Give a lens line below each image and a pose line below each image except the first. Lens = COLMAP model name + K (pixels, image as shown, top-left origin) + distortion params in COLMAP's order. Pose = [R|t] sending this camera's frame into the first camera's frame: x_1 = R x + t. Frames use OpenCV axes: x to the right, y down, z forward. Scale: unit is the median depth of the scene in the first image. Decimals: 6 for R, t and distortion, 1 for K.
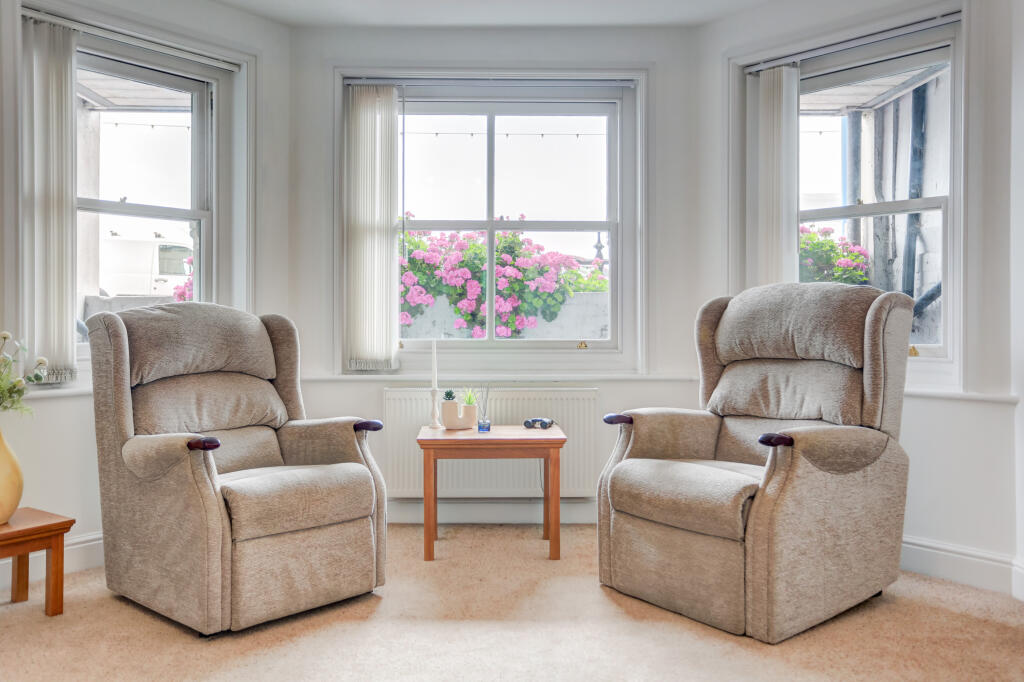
lens RADIAL K [[885.6, 0, 514.2], [0, 885.6, 341.1], [0, 0, 1]] dist [-0.004762, 0.046804]
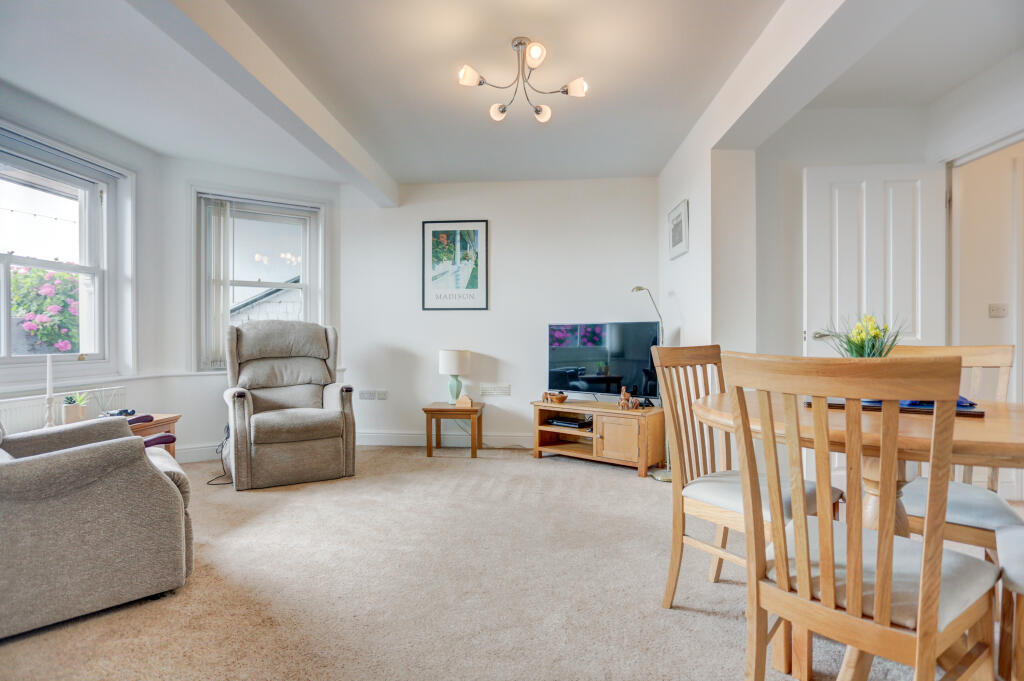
lens RADIAL K [[495.0, 0, 508.7], [0, 495.0, 341.7], [0, 0, 1]] dist [-0.001006, 0.002913]
pose [[0.090834, 0.001706, 0.995865, -1.206587], [0.033958, 0.999412, -0.004809, 0.012489], [-0.995287, 0.034254, 0.090723, 0.577621]]
